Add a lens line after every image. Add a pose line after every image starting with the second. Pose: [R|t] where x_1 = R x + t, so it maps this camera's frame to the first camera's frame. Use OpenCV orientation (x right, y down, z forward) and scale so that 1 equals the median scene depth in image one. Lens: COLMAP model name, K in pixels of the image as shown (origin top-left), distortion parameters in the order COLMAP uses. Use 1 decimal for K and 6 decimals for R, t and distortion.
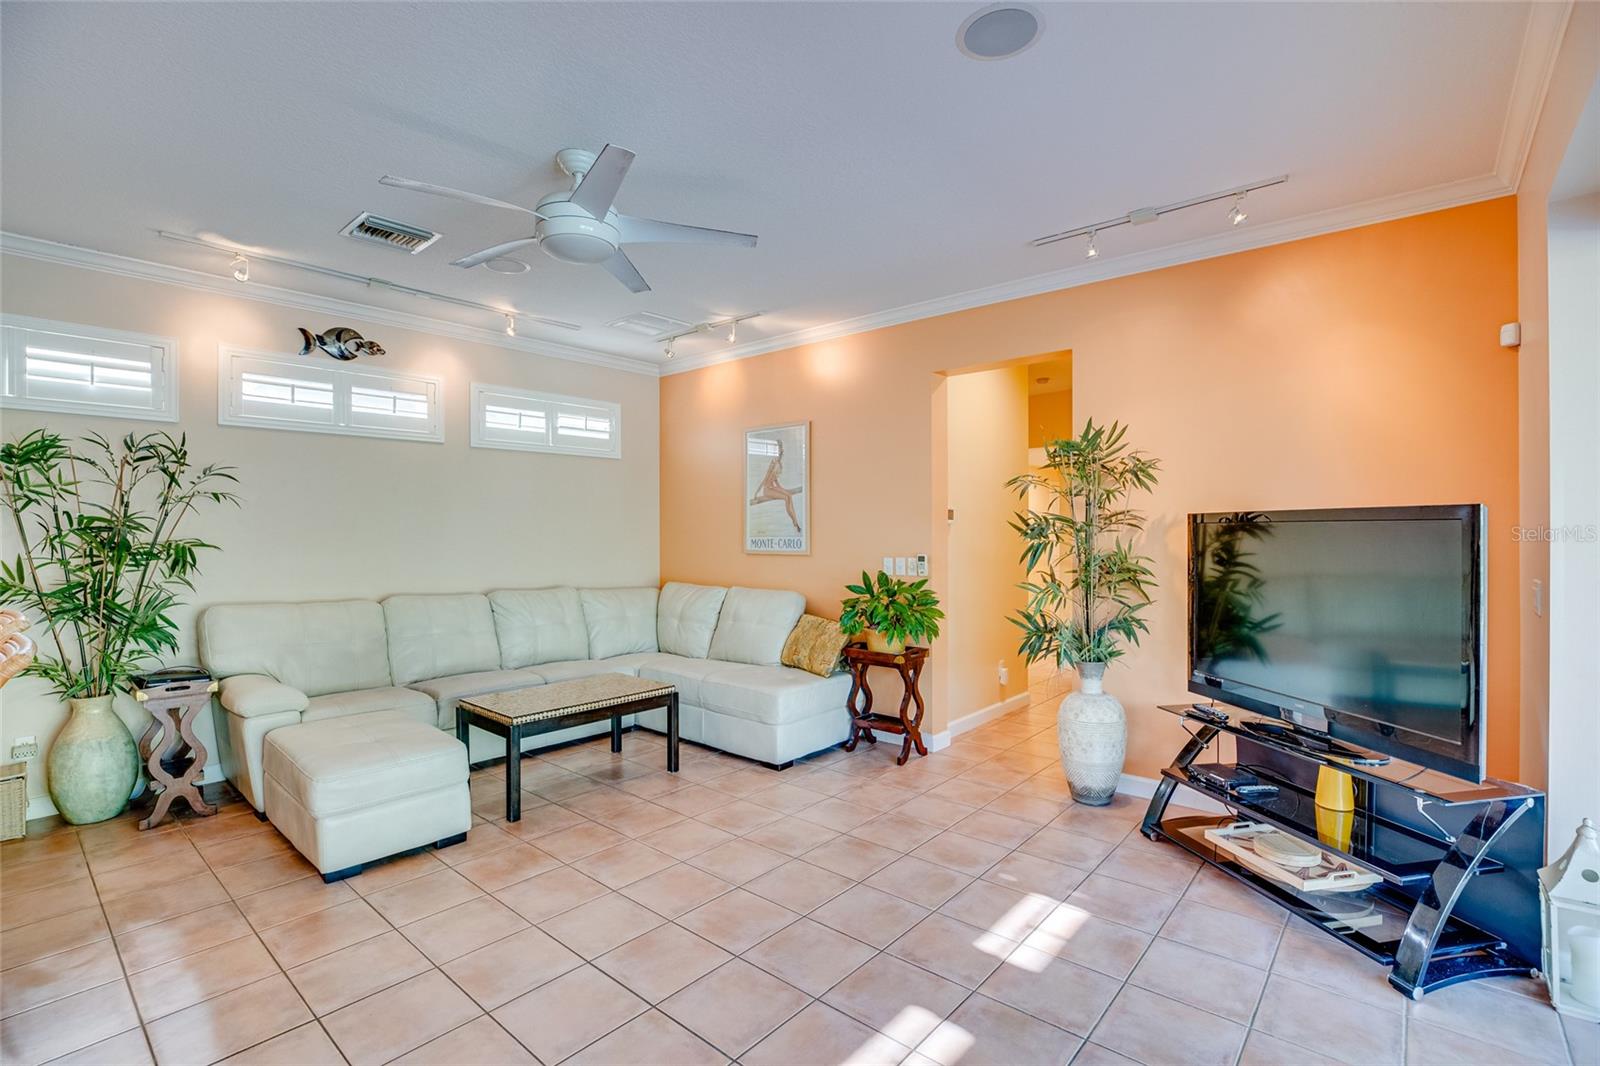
lens RADIAL K [[736.5, 0, 800.0], [0, 736.5, 533.0], [0, 0, 1]] dist [-0.042067, 0.012305]
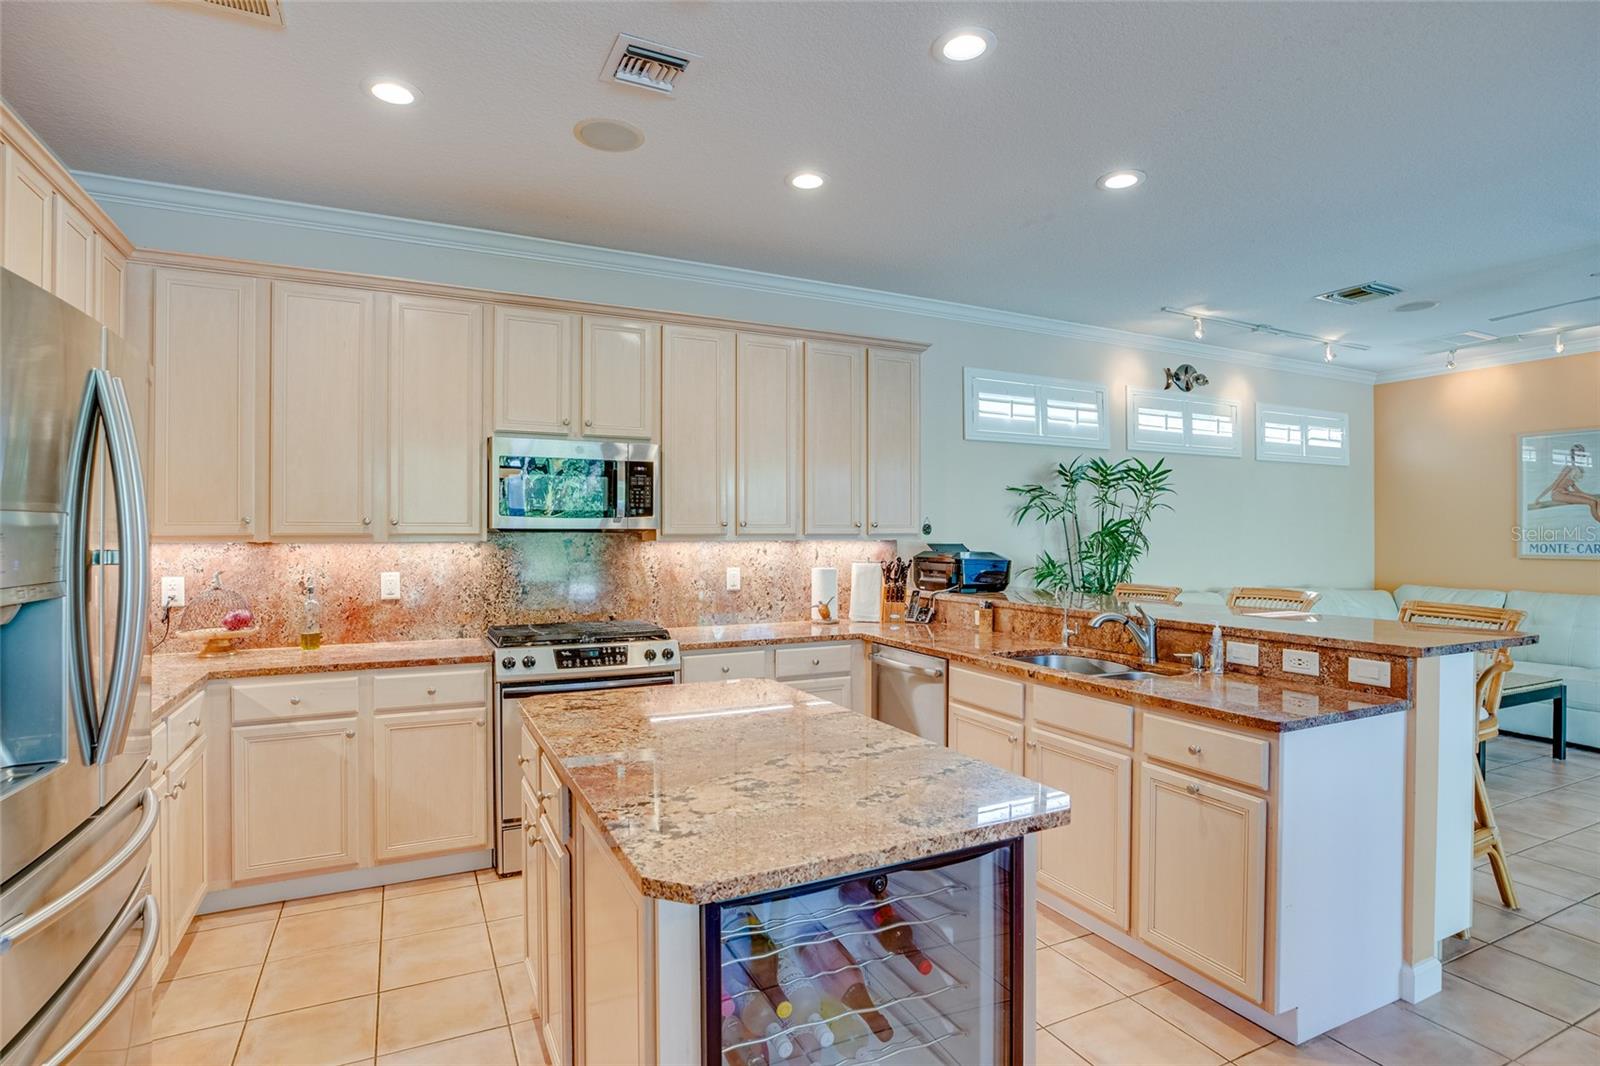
lens RADIAL K [[814.5, 0, 800.0], [0, 814.5, 533.0], [0, 0, 1]] dist [-0.039102, 0.016091]
pose [[0.920038, 0.002443, -0.391823, -0.630309], [-0.005040, 0.999972, -0.005599, 0.005053], [0.391798, 0.007126, 0.920024, -0.430601]]
